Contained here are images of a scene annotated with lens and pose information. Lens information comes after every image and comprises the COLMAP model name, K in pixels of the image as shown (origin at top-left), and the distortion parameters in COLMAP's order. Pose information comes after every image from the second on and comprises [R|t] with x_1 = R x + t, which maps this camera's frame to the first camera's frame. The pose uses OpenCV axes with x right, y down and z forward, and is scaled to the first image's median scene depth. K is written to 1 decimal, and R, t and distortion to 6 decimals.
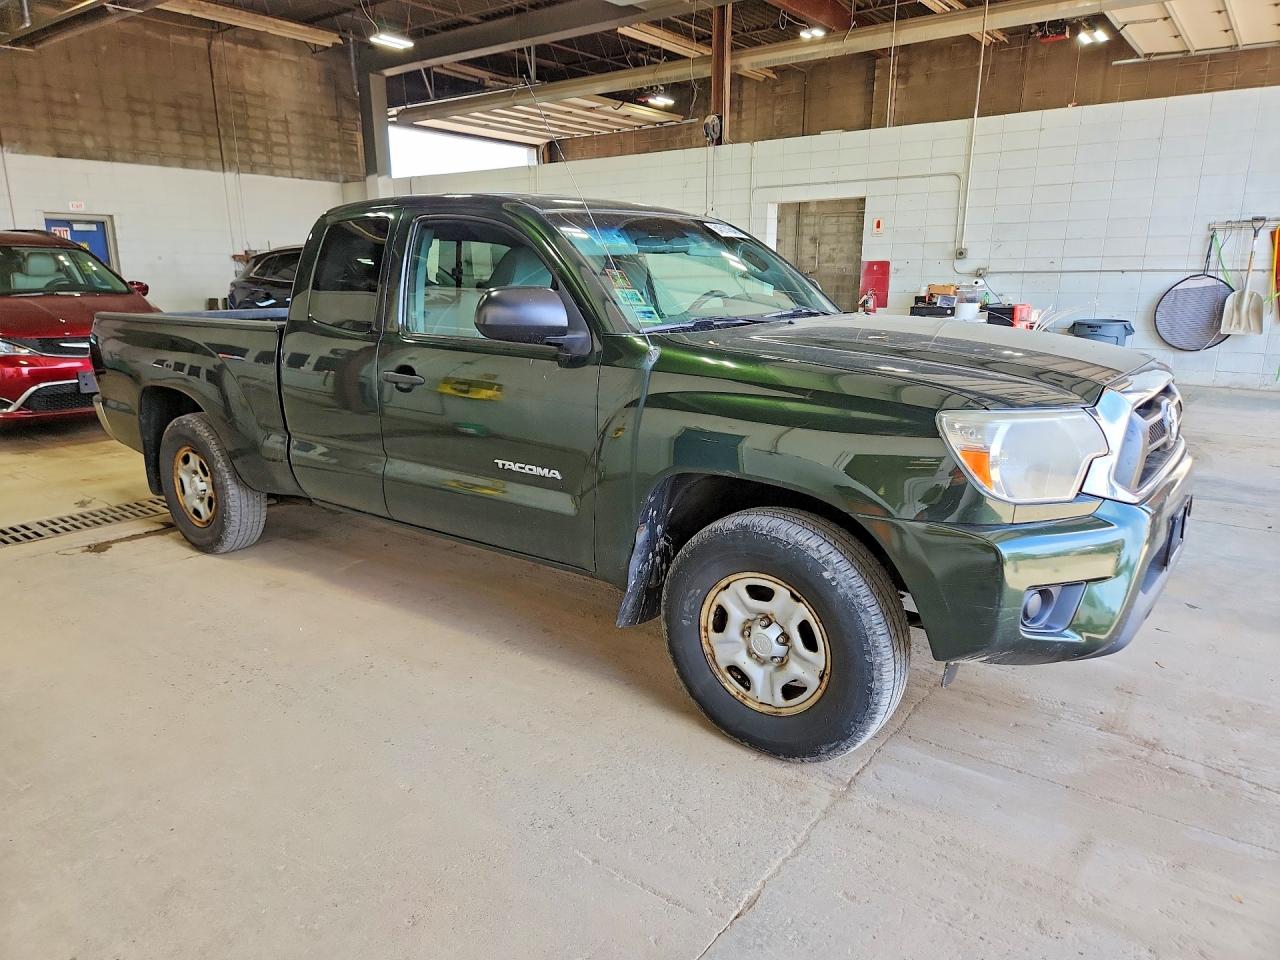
lens RADIAL K [[867.4, 0, 639.5], [0, 867.4, 484.8], [0, 0, 1]] dist [0.049175, -0.029605]
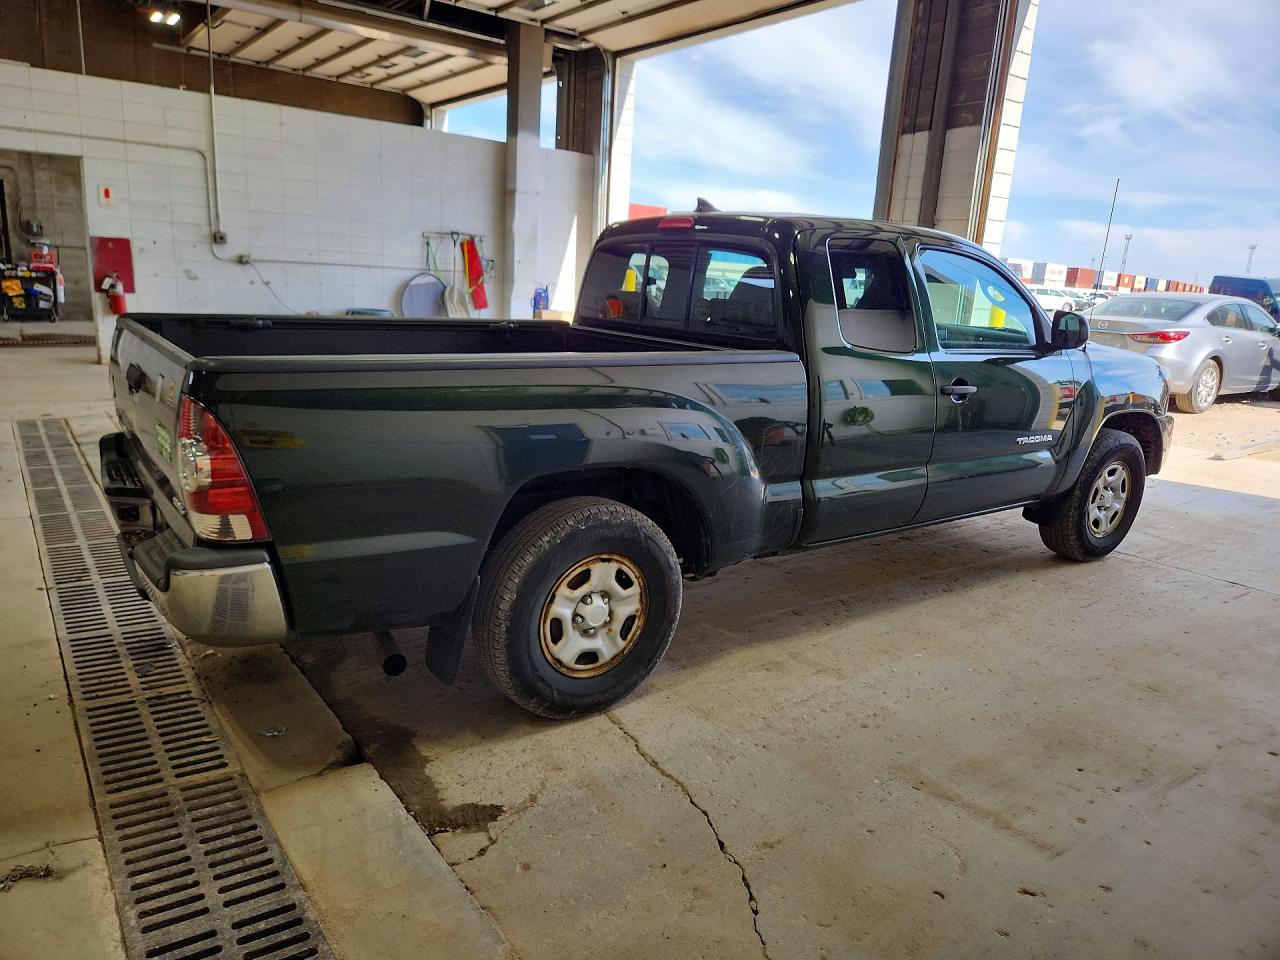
lens RADIAL K [[867.4, 0, 638.4], [0, 867.4, 478.7], [0, 0, 1]] dist [0.049175, -0.029605]
pose [[0.283382, -0.197233, 0.938506, -0.502128], [0.180477, 0.972105, 0.149799, -0.084157], [-0.941872, 0.126928, 0.311073, 0.363004]]
